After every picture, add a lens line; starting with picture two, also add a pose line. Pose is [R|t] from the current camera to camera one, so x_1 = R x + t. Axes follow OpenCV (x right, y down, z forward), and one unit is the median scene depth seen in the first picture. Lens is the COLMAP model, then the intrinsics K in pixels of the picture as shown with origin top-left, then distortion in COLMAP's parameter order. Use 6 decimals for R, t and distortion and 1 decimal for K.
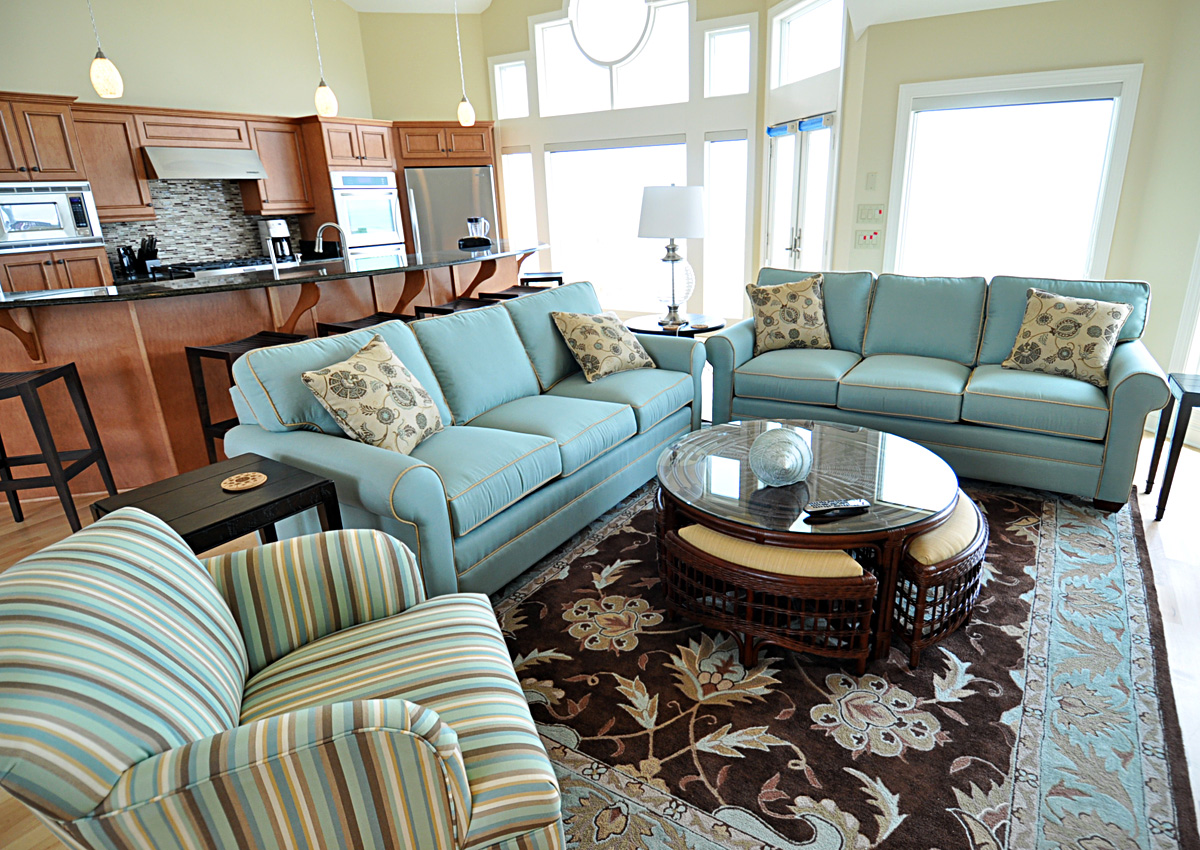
lens RADIAL K [[670.7, 0, 603.0], [0, 670.7, 416.4], [0, 0, 1]] dist [0.000086, -0.000888]
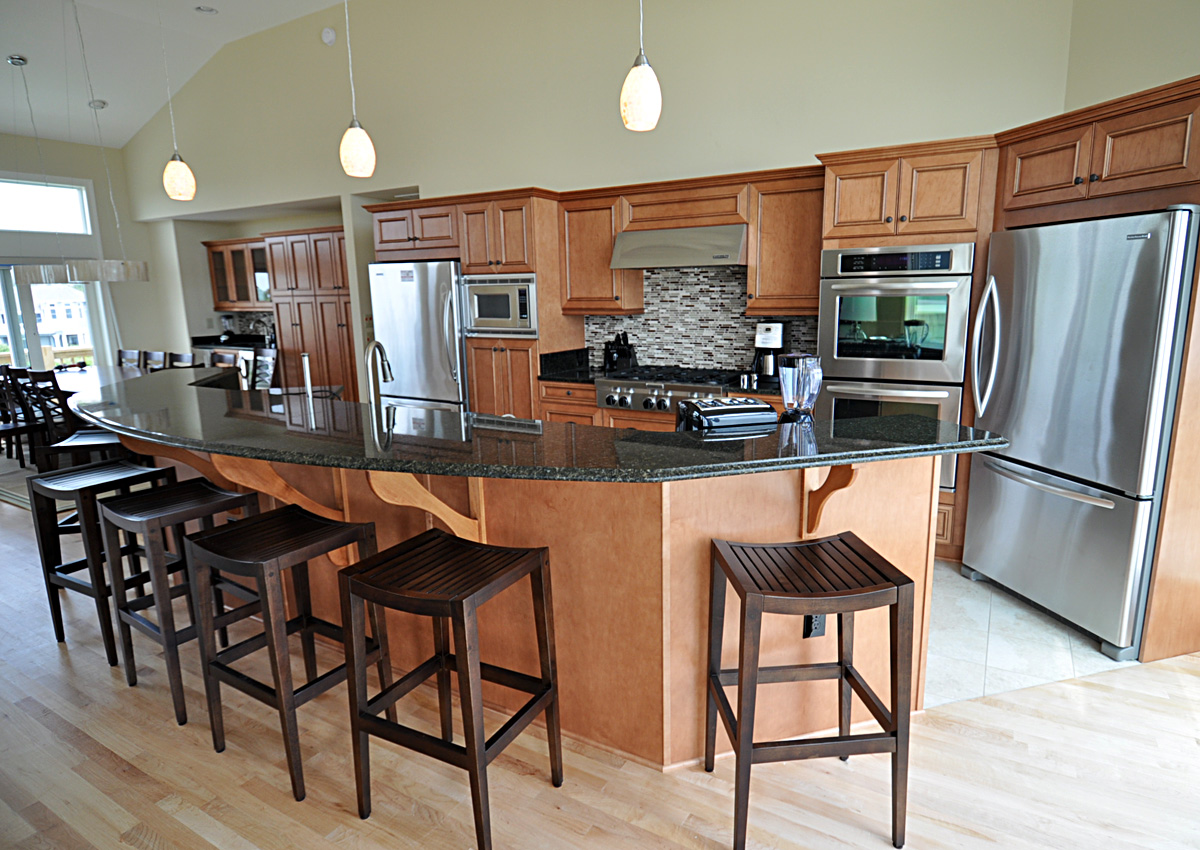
lens RADIAL K [[670.7, 0, 603.0], [0, 670.7, 416.4], [0, 0, 1]] dist [0.000086, -0.000888]
pose [[0.048301, 0.200764, -0.978448, 0.187516], [-0.308827, 0.934594, 0.176521, -0.286808], [0.949891, 0.293645, 0.107143, 0.839814]]
